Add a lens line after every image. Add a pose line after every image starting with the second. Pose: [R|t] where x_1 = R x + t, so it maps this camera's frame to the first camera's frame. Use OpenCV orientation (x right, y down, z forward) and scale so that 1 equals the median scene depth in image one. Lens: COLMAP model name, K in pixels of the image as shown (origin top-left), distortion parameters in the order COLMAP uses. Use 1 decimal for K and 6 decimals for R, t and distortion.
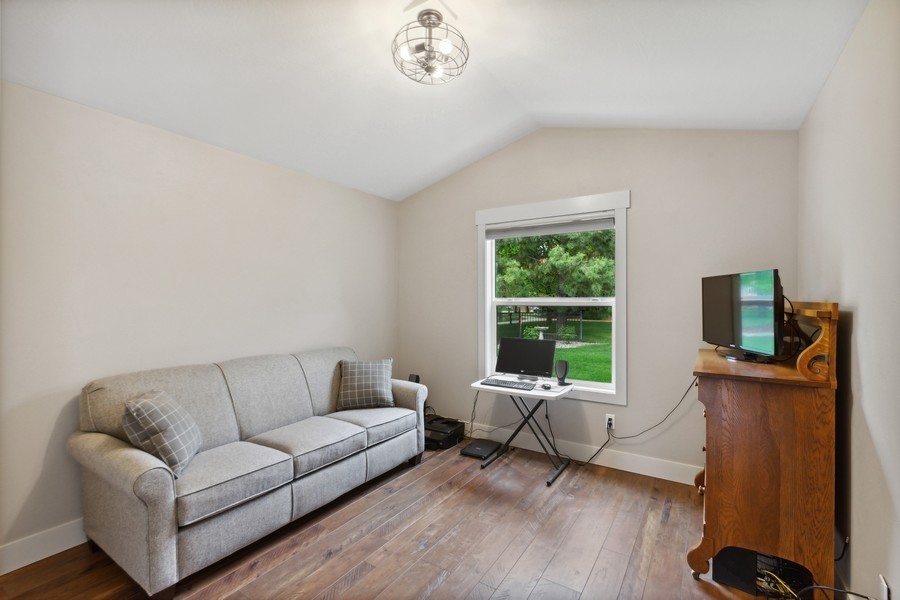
lens RADIAL K [[404.5, 0, 449.4], [0, 404.5, 299.3], [0, 0, 1]] dist [-0.001734, -0.000046]
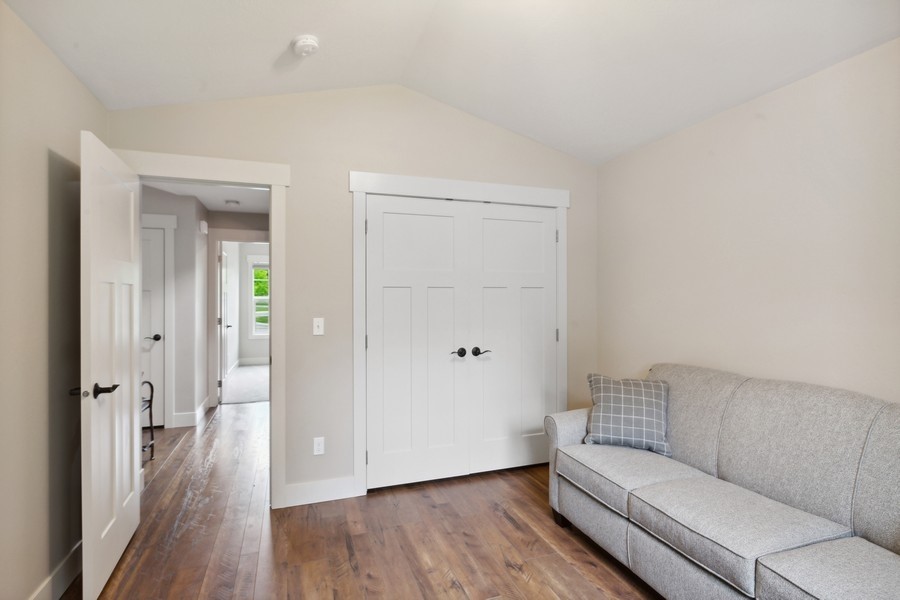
lens RADIAL K [[458.1, 0, 450.2], [0, 458.1, 300.2], [0, 0, 1]] dist [0.003405, 0.000136]
pose [[-0.621130, 0.004659, -0.783693, 0.555207], [0.003143, 0.999989, 0.003454, 0.006634], [0.783701, -0.000317, -0.621138, 1.301072]]
